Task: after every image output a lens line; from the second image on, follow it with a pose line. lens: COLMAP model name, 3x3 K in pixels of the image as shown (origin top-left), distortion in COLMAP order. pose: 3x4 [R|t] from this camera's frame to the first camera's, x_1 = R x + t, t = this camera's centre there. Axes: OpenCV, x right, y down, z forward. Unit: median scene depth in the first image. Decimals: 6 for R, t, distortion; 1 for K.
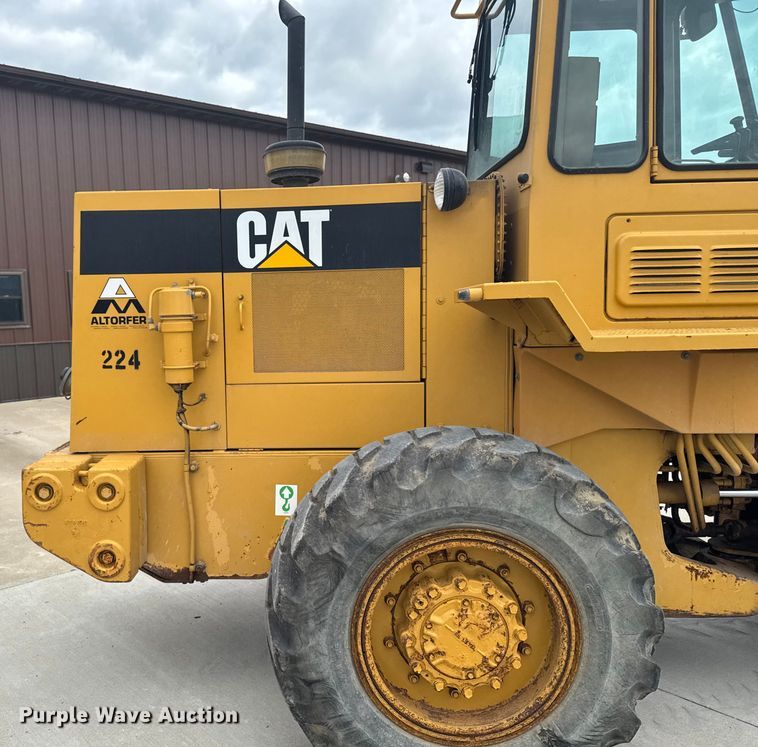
lens RADIAL K [[596.2, 0, 255.1], [0, 596.2, 338.3], [0, 0, 1]] dist [0.072085, -0.071898]
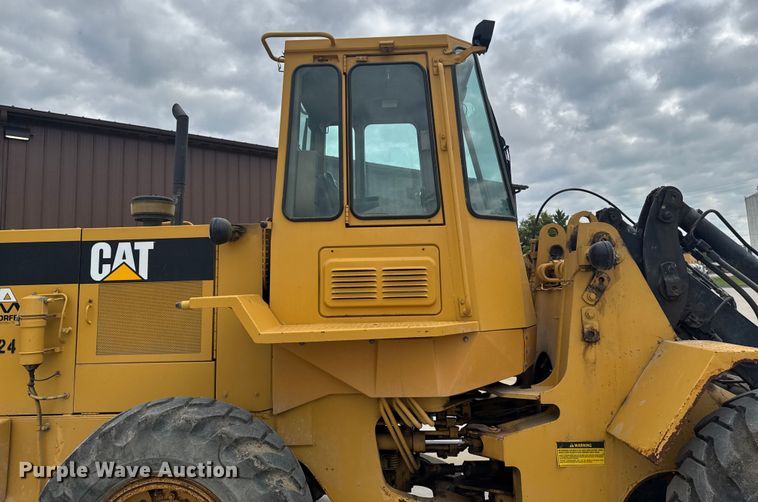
lens RADIAL K [[454.0, 0, 378.1], [0, 454.0, 211.0], [0, 0, 1]] dist [-0.002220, -0.002496]
pose [[0.999536, -0.000111, 0.030455, 0.647858], [0.006409, 0.978372, -0.206752, -0.051633], [-0.029773, 0.206852, 0.977919, -0.140117]]
